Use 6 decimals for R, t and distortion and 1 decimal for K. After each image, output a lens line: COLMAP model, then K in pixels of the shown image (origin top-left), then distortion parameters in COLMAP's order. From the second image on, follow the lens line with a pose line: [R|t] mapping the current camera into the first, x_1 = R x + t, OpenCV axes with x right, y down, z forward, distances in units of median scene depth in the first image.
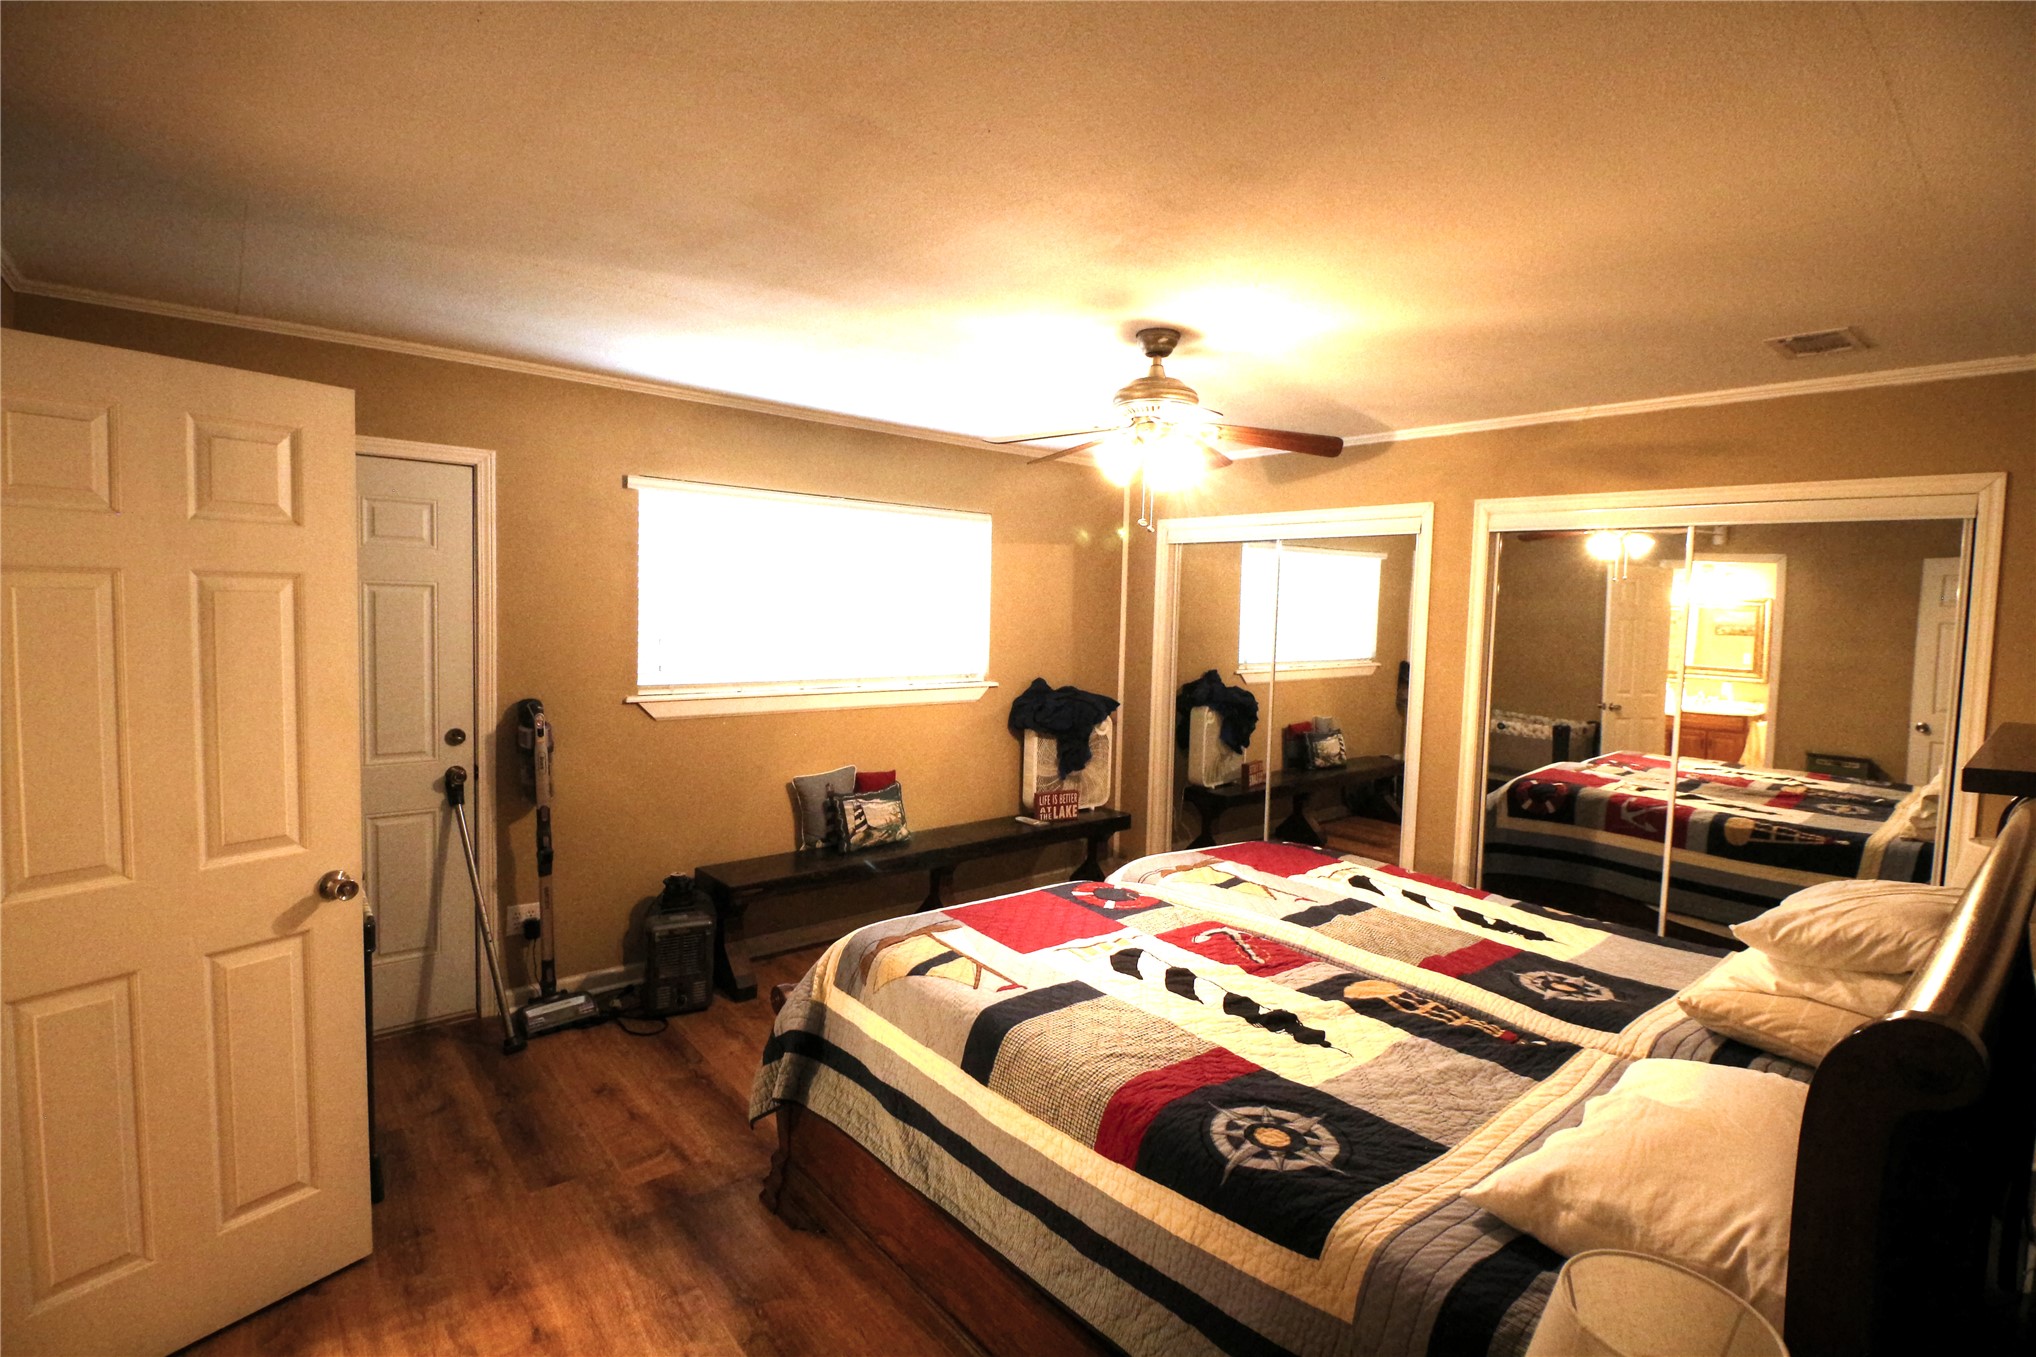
lens RADIAL K [[955.2, 0, 1018.4], [0, 955.2, 666.9], [0, 0, 1]] dist [-0.016037, -0.000365]
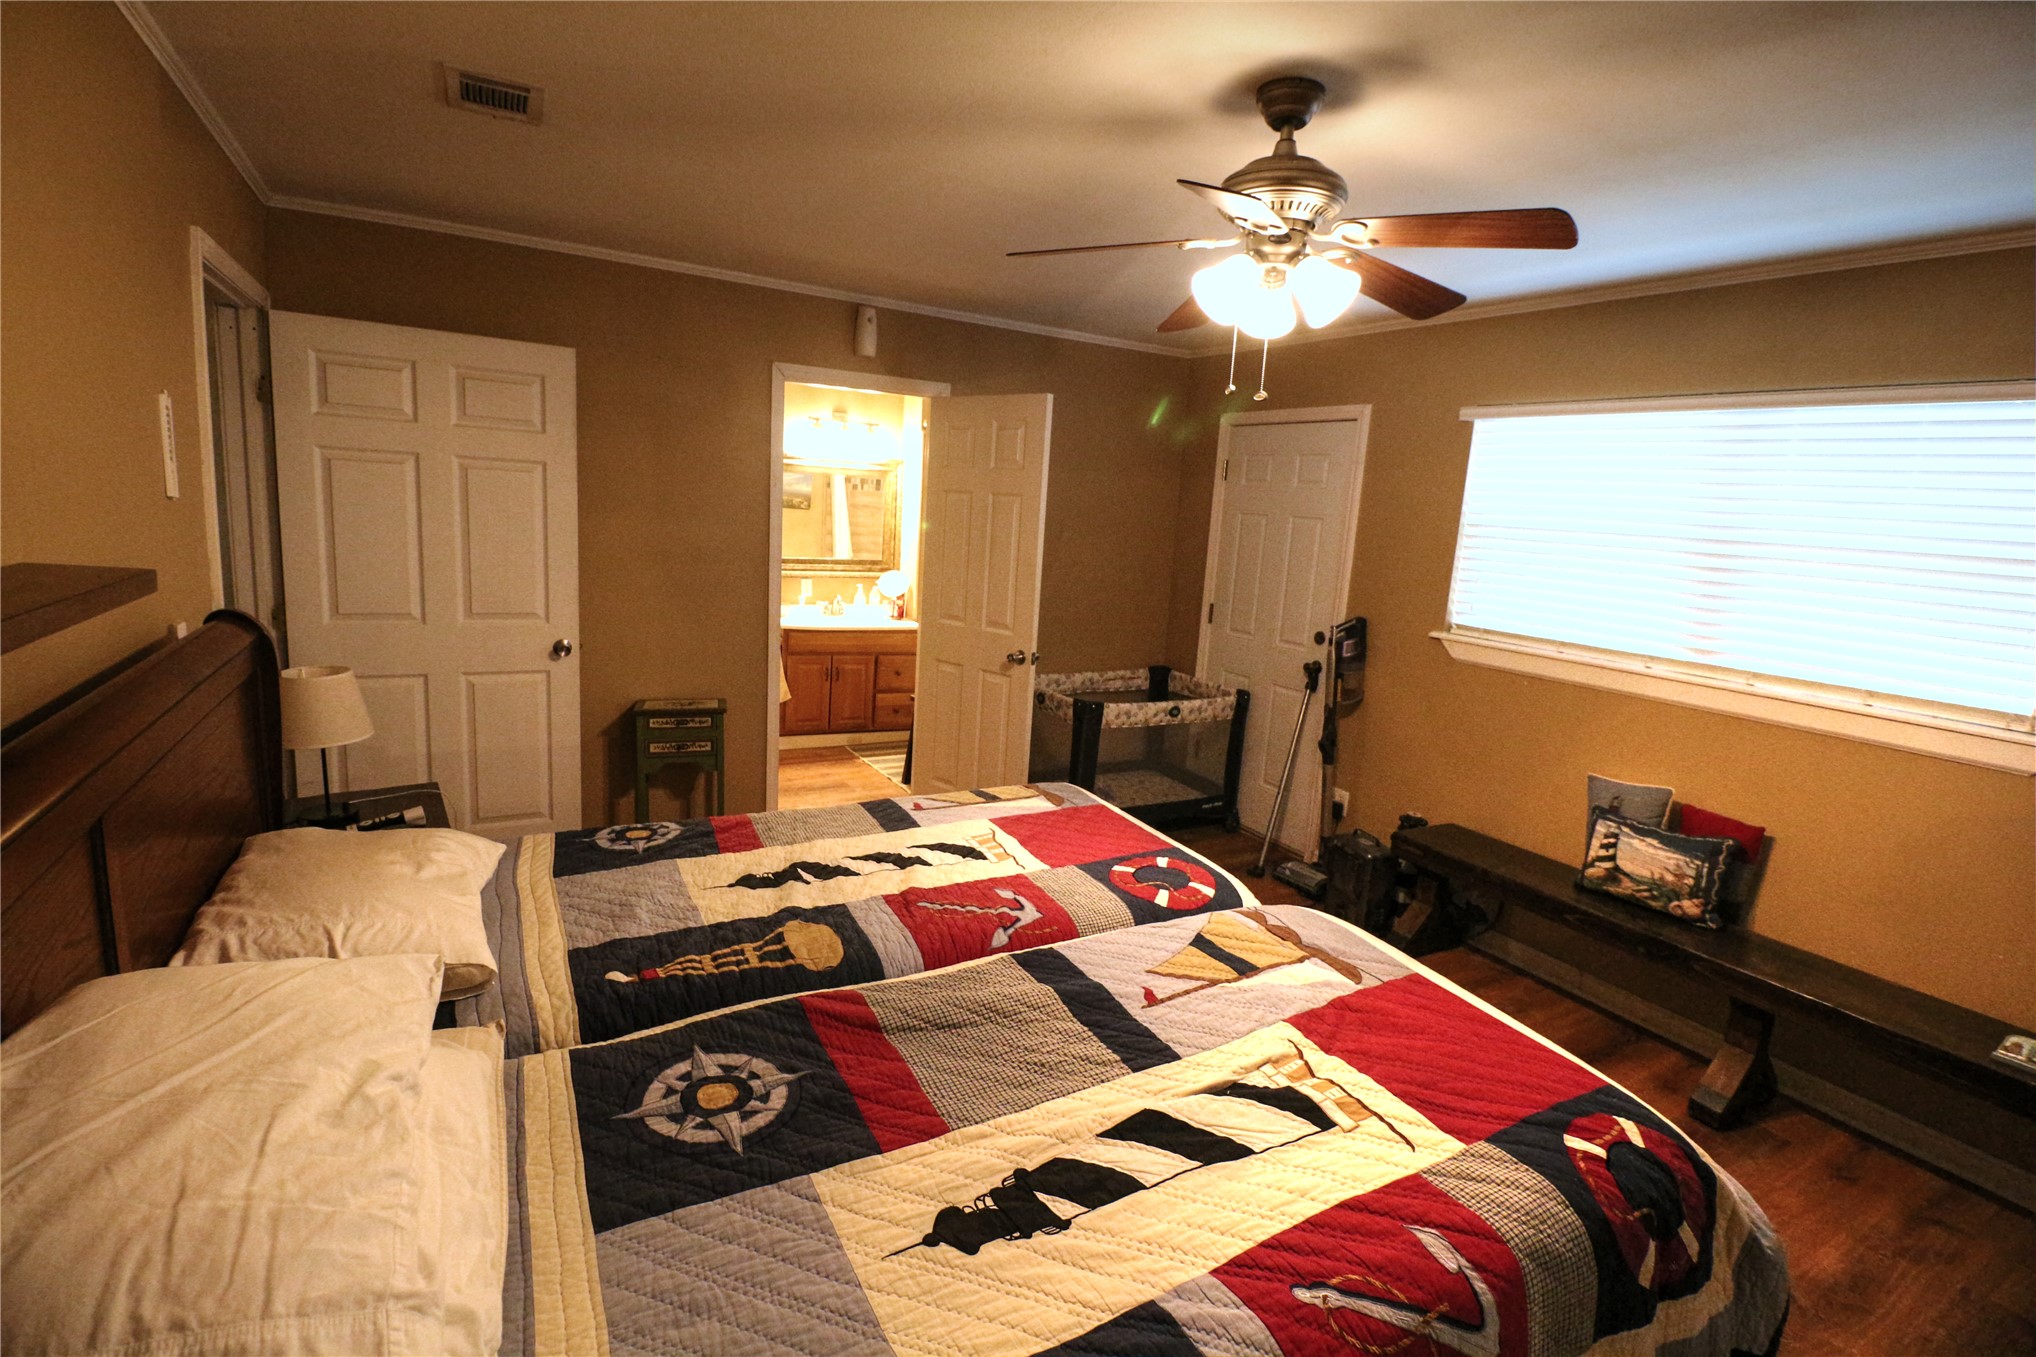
lens RADIAL K [[955.2, 0, 1031.5], [0, 955.2, 680.1], [0, 0, 1]] dist [-0.016037, -0.000365]
pose [[-0.177007, 0.144377, -0.973562, 0.868868], [-0.136590, 0.976006, 0.169573, -0.040589], [0.974685, 0.162995, -0.153040, 0.990333]]
